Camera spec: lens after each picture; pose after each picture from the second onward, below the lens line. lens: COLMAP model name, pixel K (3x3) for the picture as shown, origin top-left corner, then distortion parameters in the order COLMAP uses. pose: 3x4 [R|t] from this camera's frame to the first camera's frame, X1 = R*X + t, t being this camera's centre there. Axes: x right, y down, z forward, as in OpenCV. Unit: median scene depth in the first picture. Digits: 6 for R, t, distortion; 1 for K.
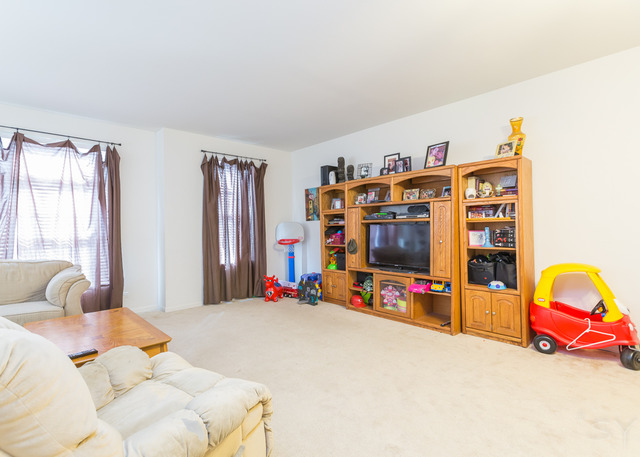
lens RADIAL K [[310.8, 0, 320.0], [0, 310.8, 228.5], [0, 0, 1]] dist [0.002756, -0.000133]
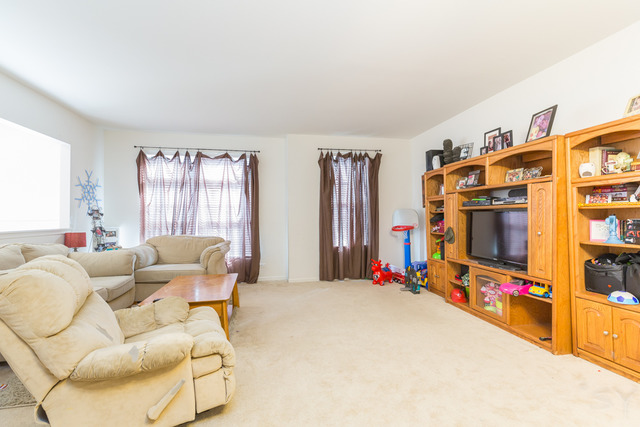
lens RADIAL K [[294.7, 0, 320.0], [0, 294.7, 213.5], [0, 0, 1]] dist [0.000530, -0.000313]
pose [[0.861887, 0.001310, -0.507099, 0.242682], [-0.003017, 0.999992, -0.002545, -0.004013], [0.507092, 0.003723, 0.861884, 0.055172]]
